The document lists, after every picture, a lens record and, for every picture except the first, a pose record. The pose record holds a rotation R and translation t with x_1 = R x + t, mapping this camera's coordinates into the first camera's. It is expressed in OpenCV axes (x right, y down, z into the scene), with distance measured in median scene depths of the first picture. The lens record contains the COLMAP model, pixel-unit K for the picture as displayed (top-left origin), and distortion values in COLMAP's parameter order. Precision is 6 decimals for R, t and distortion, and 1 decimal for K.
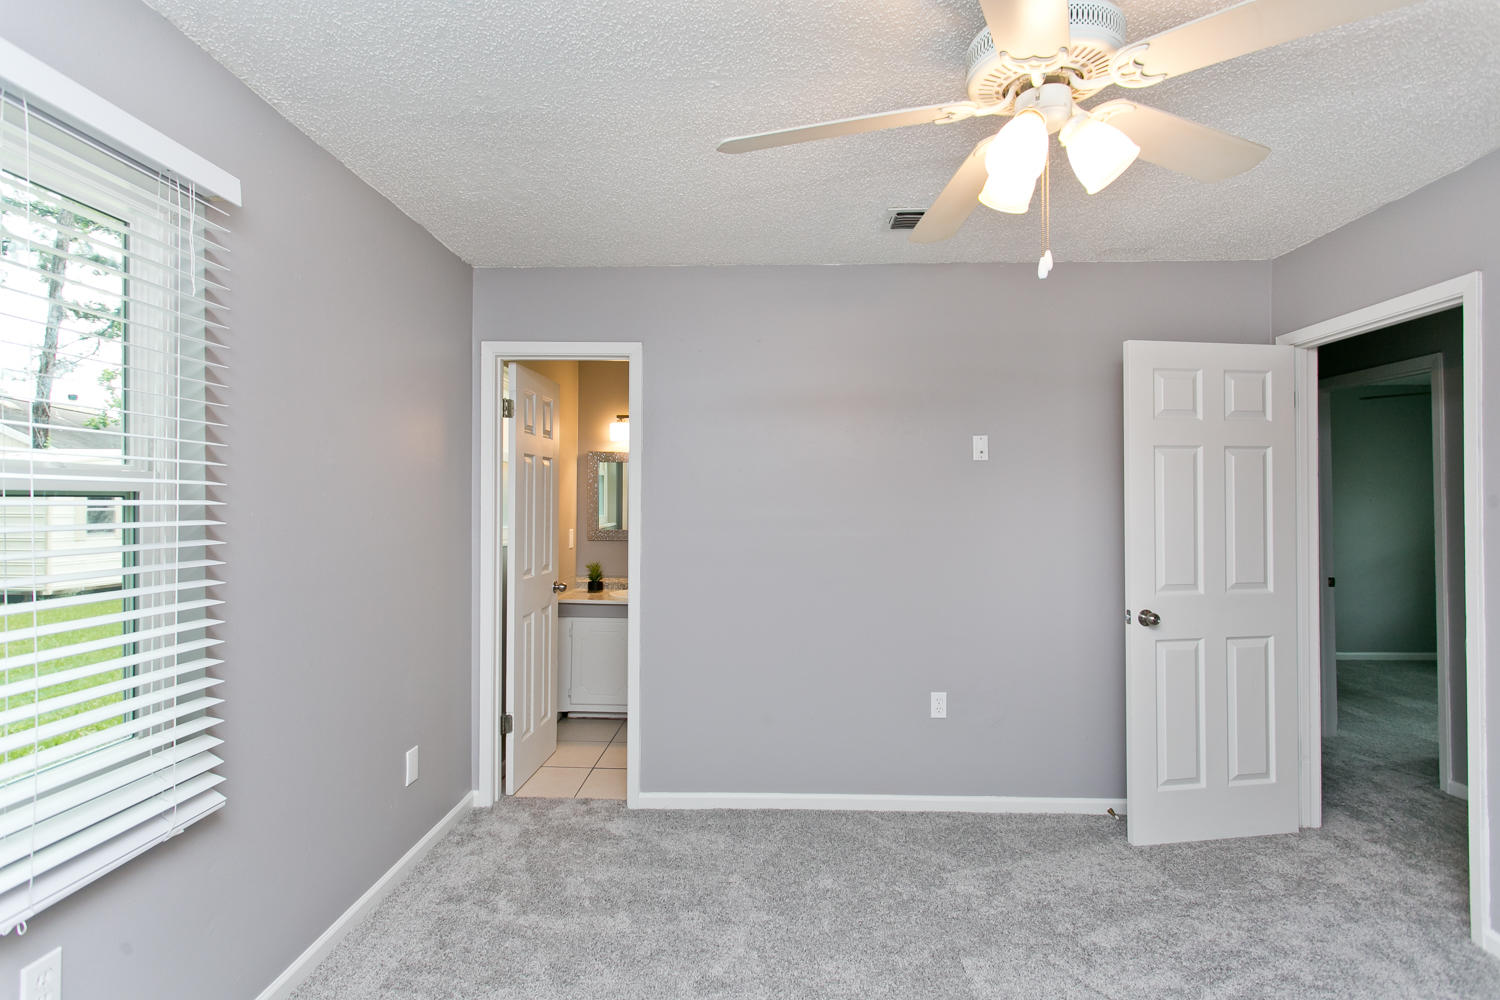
lens RADIAL K [[731.5, 0, 826.3], [0, 731.5, 499.0], [0, 0, 1]] dist [-0.000098, 0.000516]
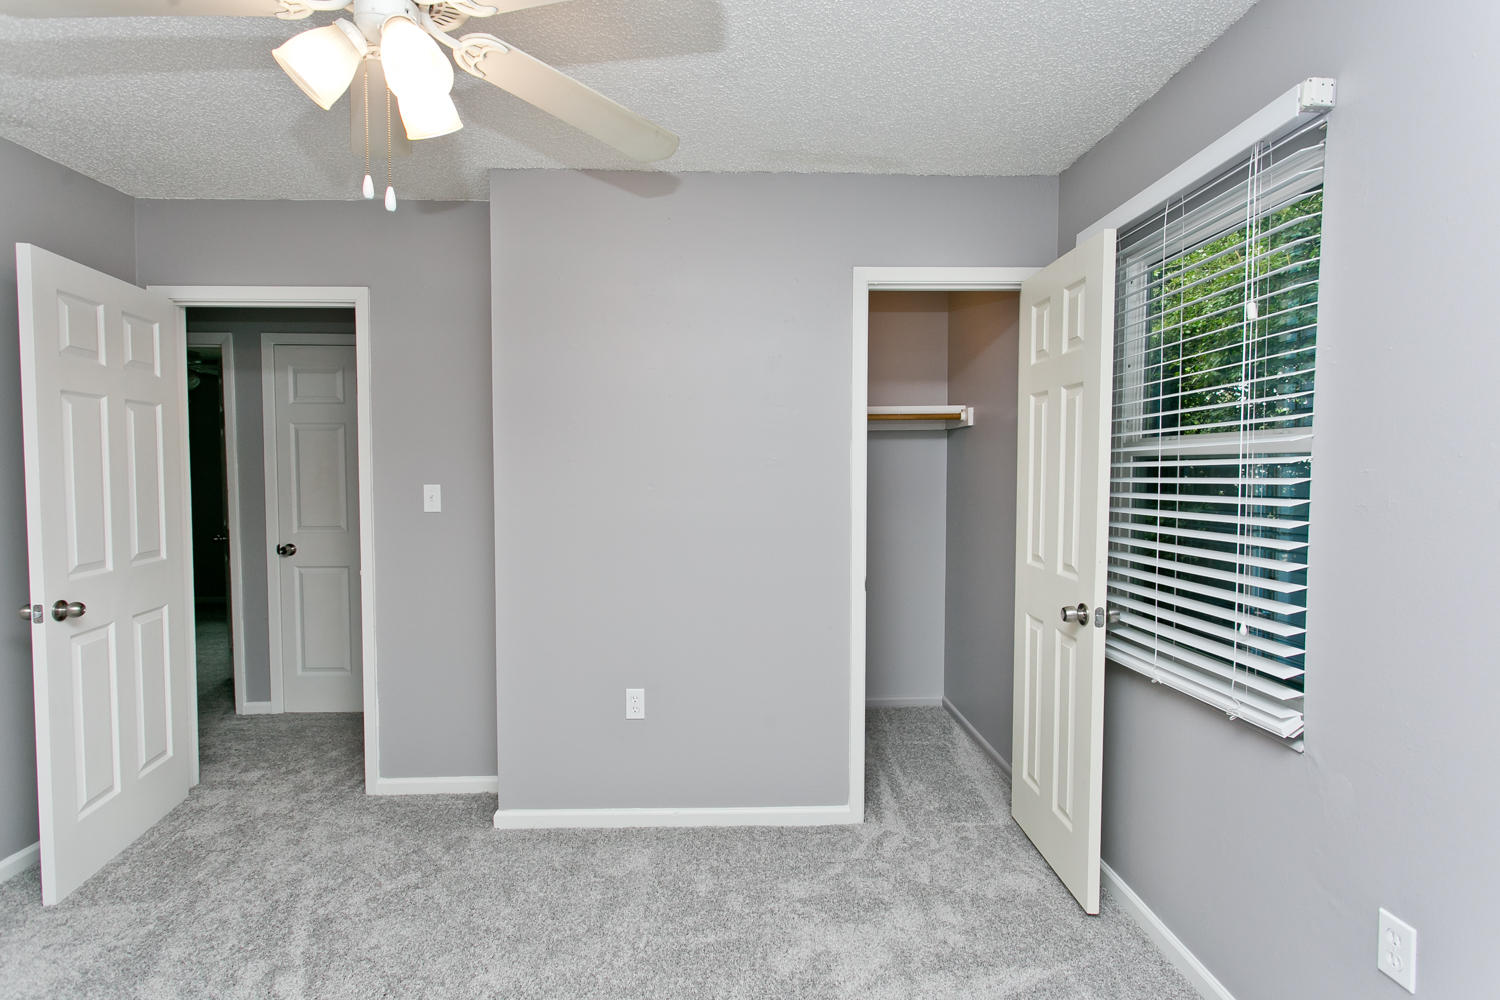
lens RADIAL K [[740.0, 0, 666.3], [0, 740.0, 502.3], [0, 0, 1]] dist [0.003589, 0.000829]
pose [[0.035402, -0.049095, 0.998166, -0.354203], [-0.005893, 0.998765, 0.049334, 0.003749], [-0.999356, -0.007628, 0.035069, 0.355279]]
